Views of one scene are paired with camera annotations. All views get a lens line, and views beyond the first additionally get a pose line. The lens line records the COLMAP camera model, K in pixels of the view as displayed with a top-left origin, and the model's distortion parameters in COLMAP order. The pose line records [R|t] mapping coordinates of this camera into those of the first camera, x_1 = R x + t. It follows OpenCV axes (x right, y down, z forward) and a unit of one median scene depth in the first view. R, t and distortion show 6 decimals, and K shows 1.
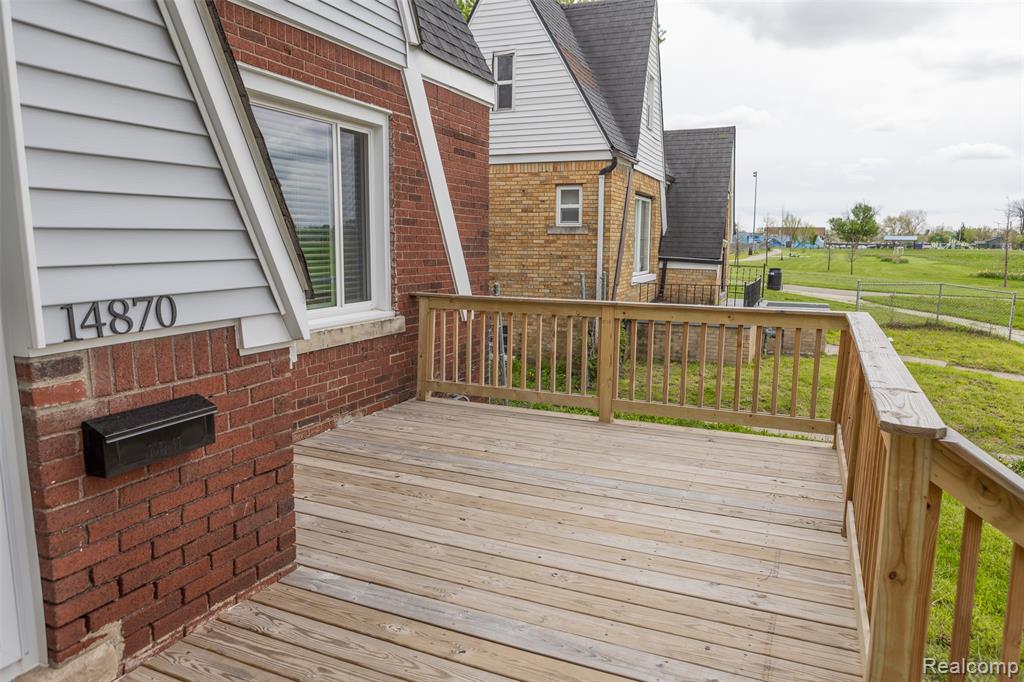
lens RADIAL K [[697.6, 0, 511.1], [0, 697.6, 341.8], [0, 0, 1]] dist [-0.002519, -0.001052]
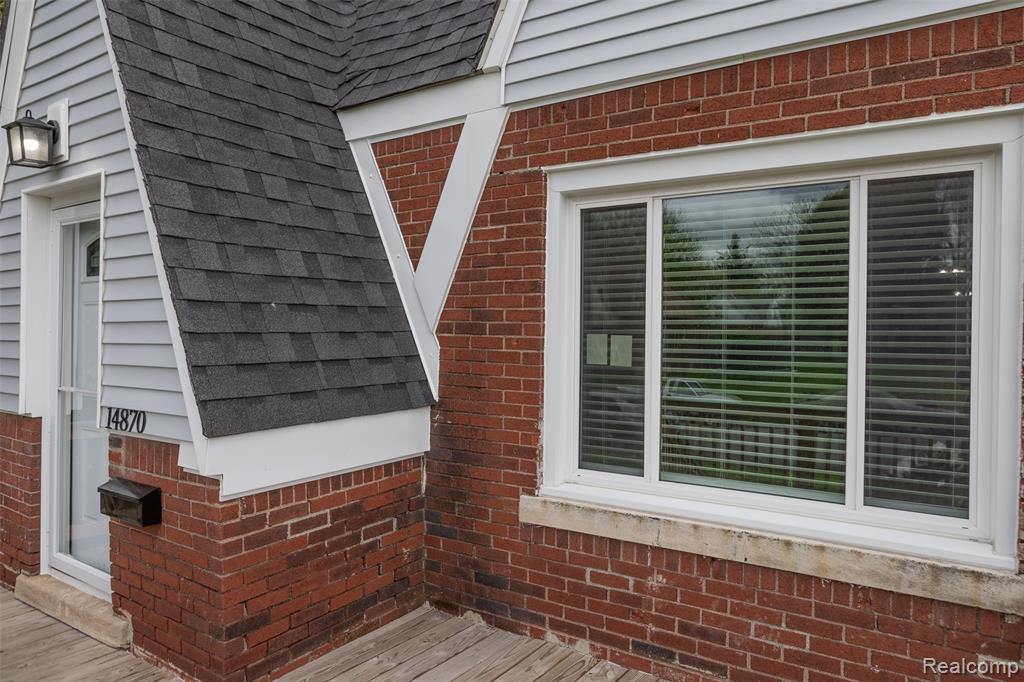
lens RADIAL K [[697.6, 0, 511.1], [0, 697.6, 337.5], [0, 0, 1]] dist [-0.002519, -0.001052]
pose [[-0.179606, 0.005182, -0.983725, 0.634136], [-0.150748, 0.988030, 0.032728, -0.304623], [0.972120, 0.154173, -0.176675, 1.579799]]
